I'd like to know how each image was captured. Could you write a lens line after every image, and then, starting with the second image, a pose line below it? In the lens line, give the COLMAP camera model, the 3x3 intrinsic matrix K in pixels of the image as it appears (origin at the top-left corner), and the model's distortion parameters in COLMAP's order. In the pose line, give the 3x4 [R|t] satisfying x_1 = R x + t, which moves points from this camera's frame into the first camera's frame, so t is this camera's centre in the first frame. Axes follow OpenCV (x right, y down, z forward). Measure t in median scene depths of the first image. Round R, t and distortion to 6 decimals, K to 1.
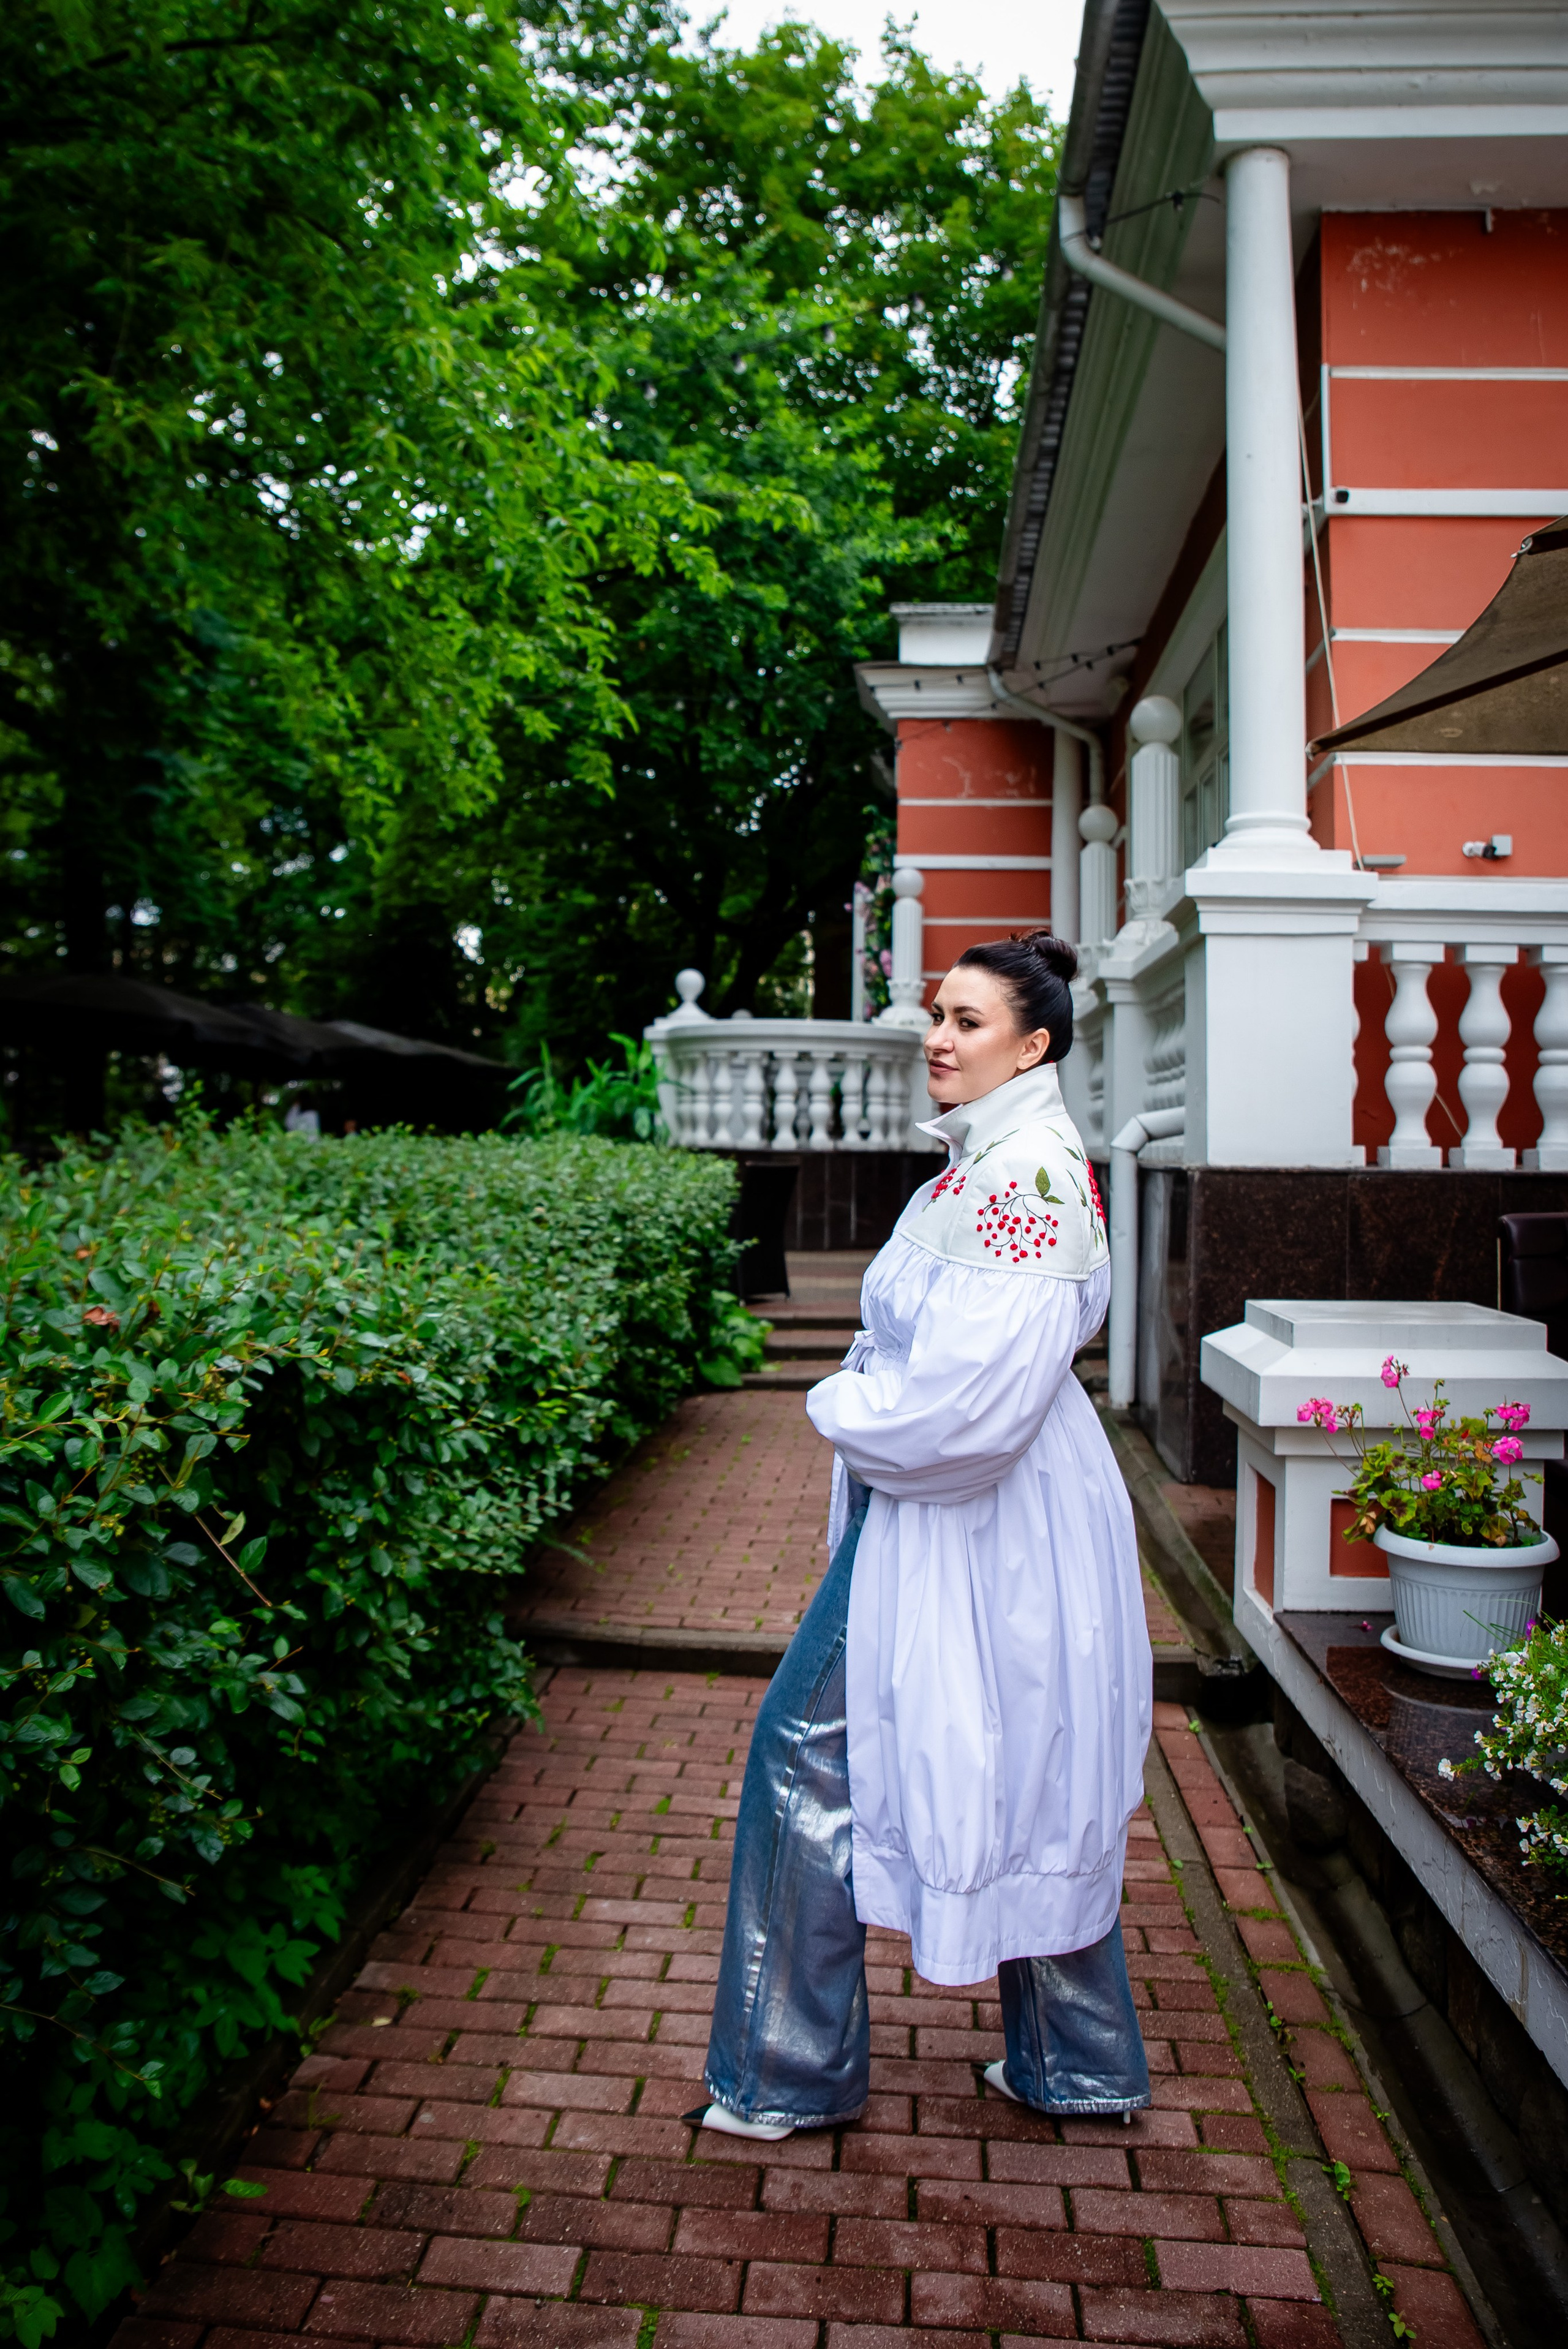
lens RADIAL K [[1746.6, 0, 750.6], [0, 1746.6, 1078.0], [0, 0, 1]] dist [-0.146645, 0.097272]
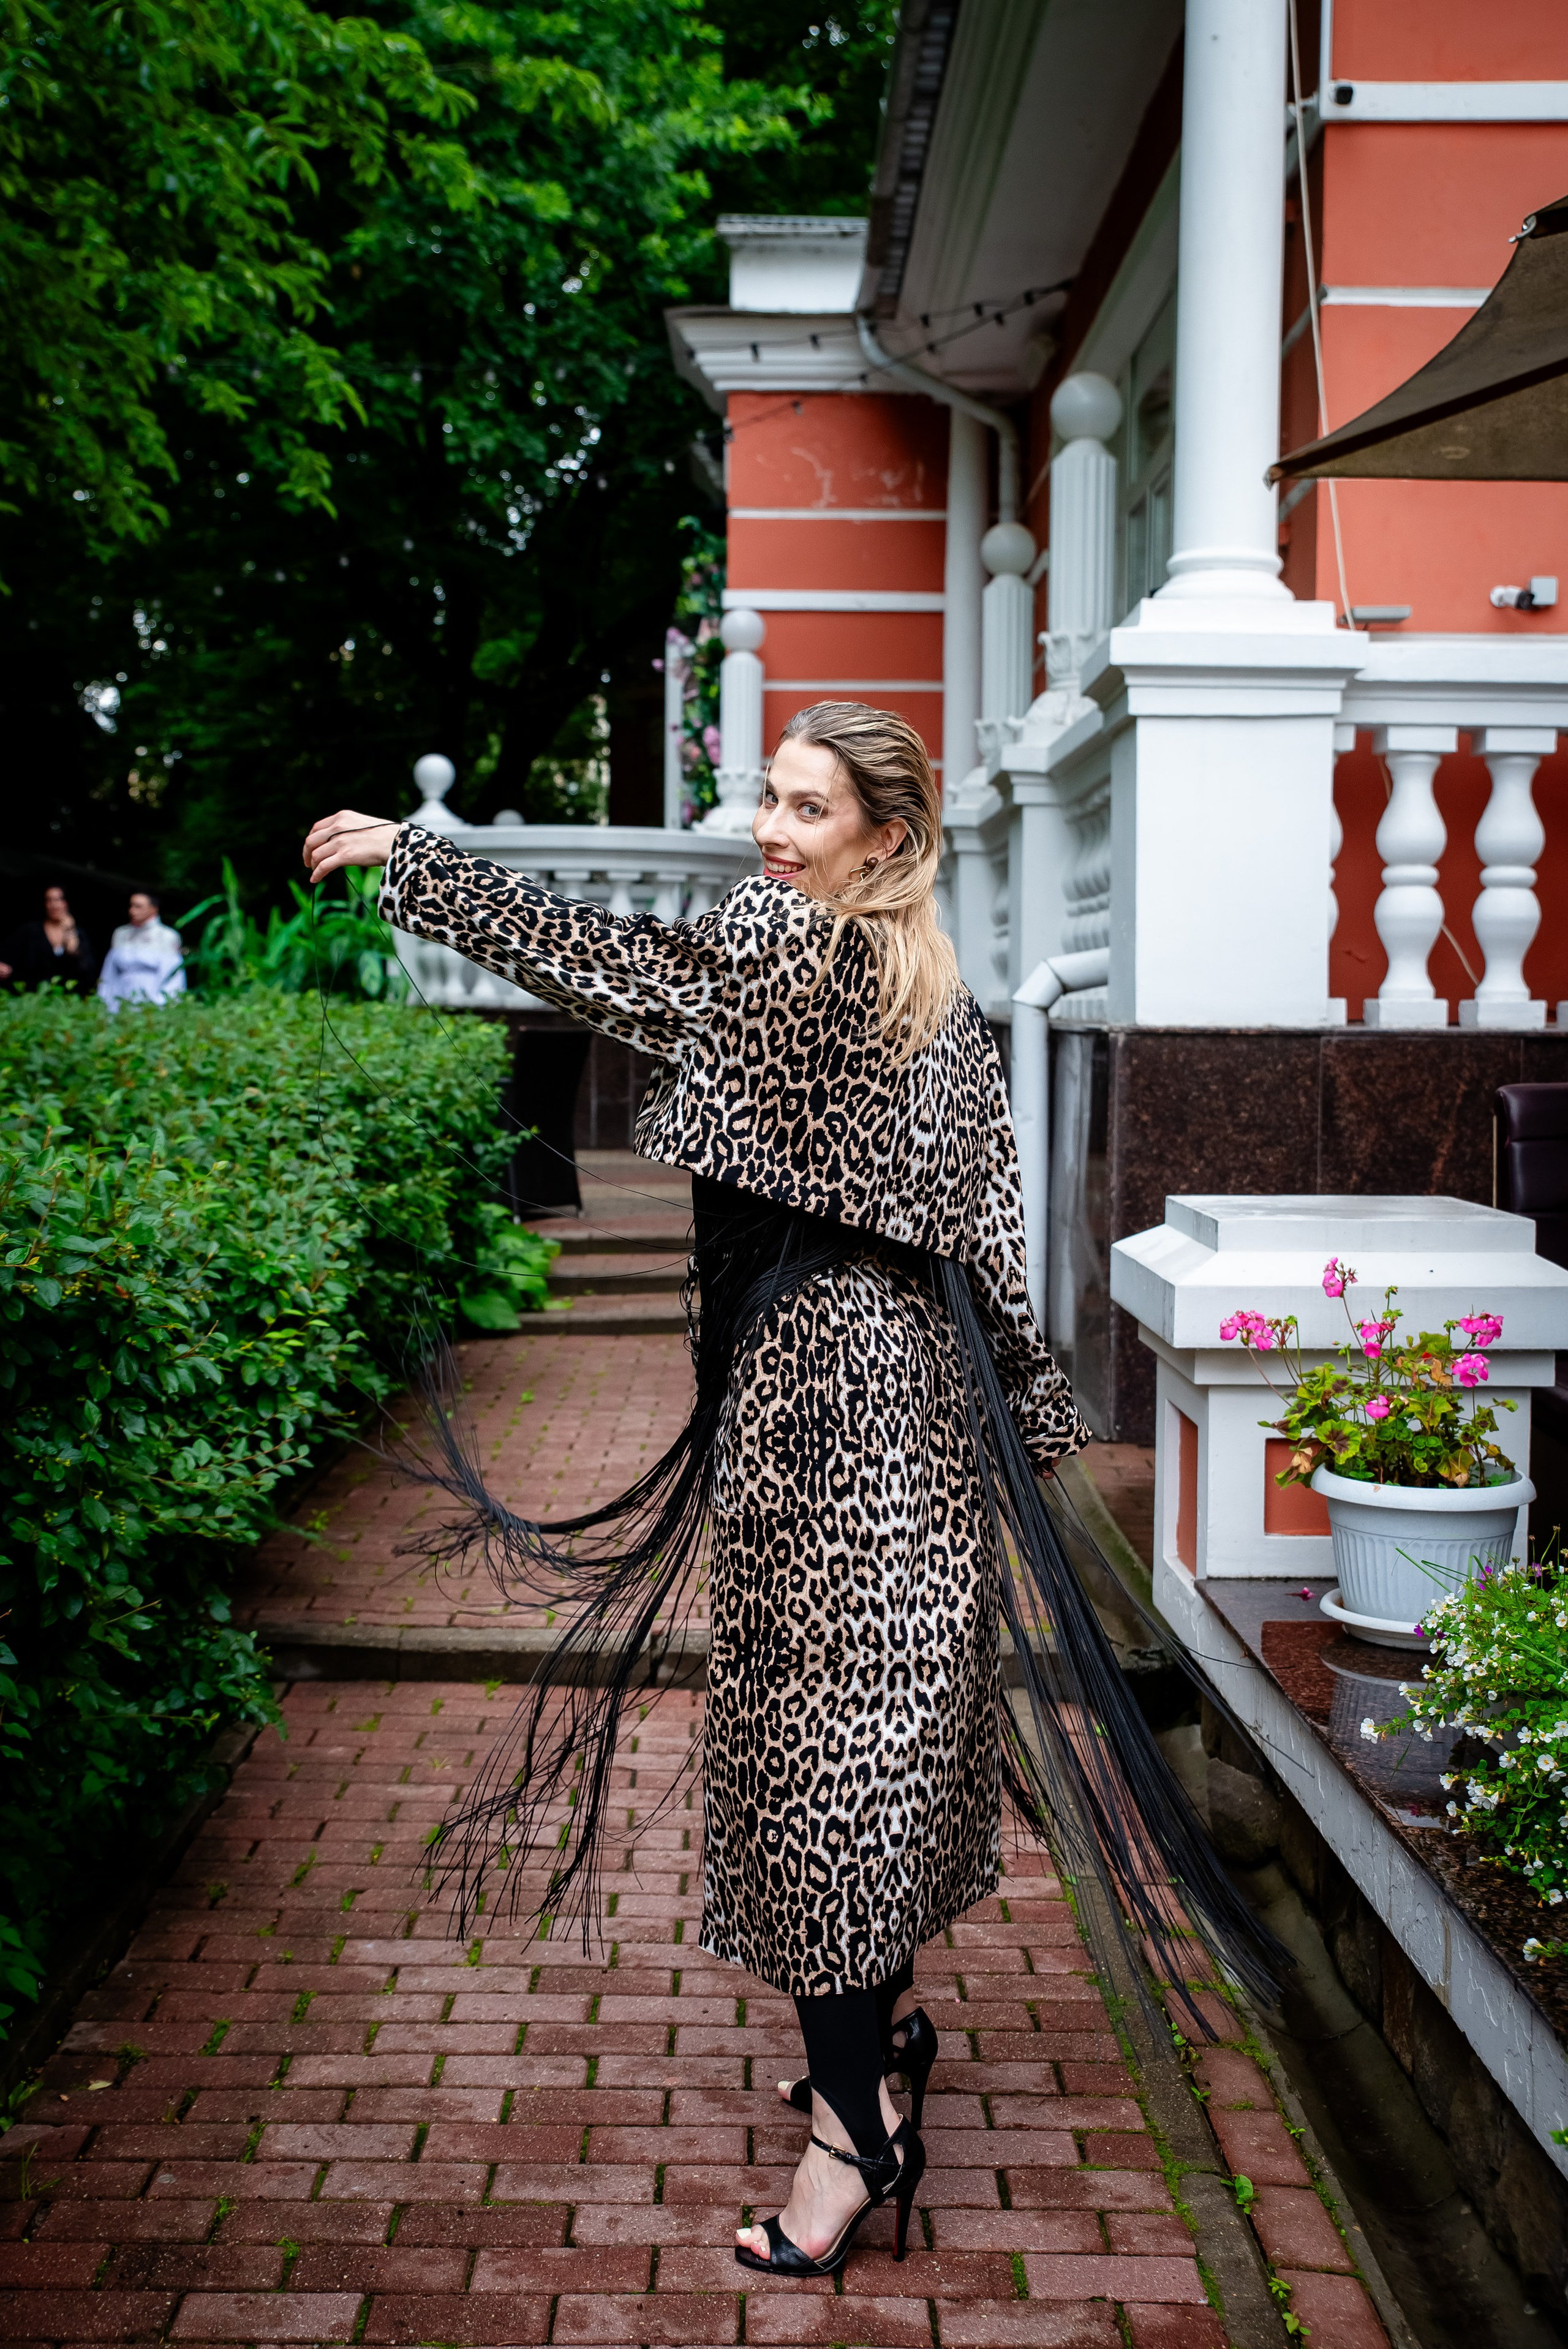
lens RADIAL K [[2511.8, 0, 761.4], [0, 2511.8, 1141.6], [0, 0, 1]] dist [-0.045770, 0.142225]
pose [[0.995398, -0.013278, 0.094903, -0.003553], [0.004324, 0.995569, 0.093939, -0.002431], [-0.095730, -0.093096, 0.991044, -0.074029]]
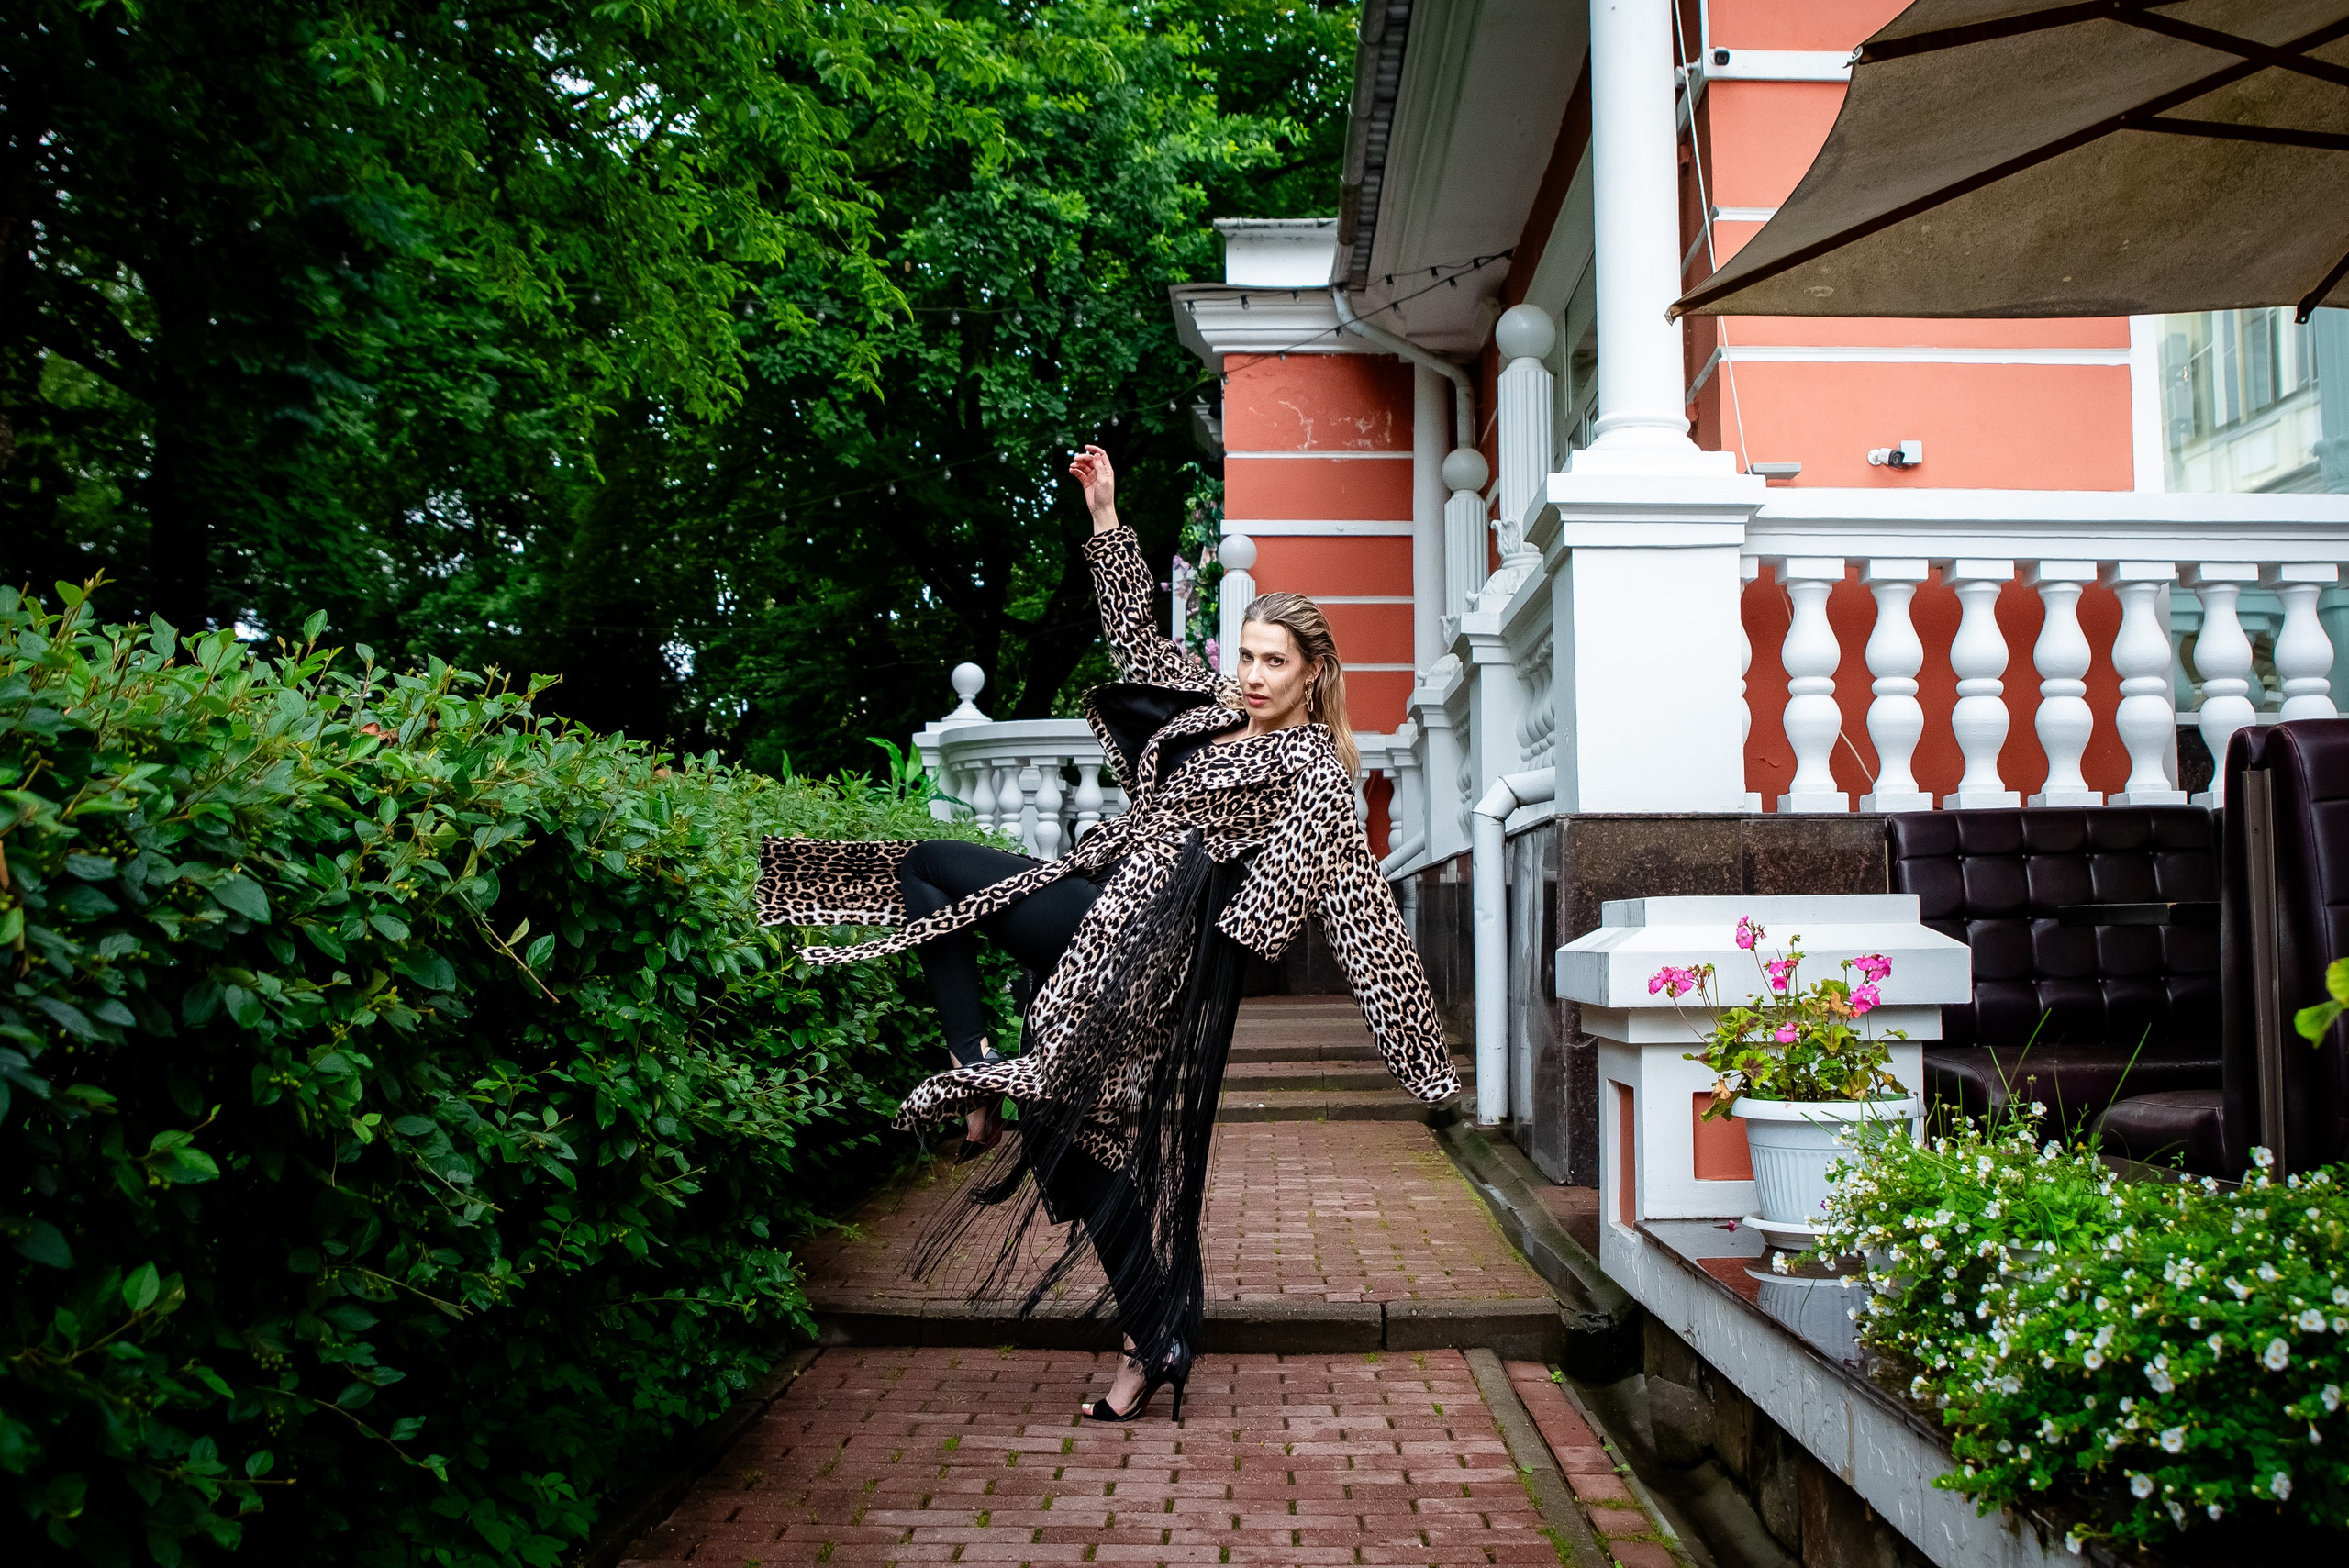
lens RADIAL K [[2238.7, 0, 1283.1], [0, 2238.7, 683.5], [0, 0, 1]] dist [-0.136289, 0.100810]
pose [[0.994325, -0.006798, 0.106164, 0.000442], [0.014471, 0.997323, -0.071675, 0.061534], [-0.105392, 0.072805, 0.991762, -0.088464]]
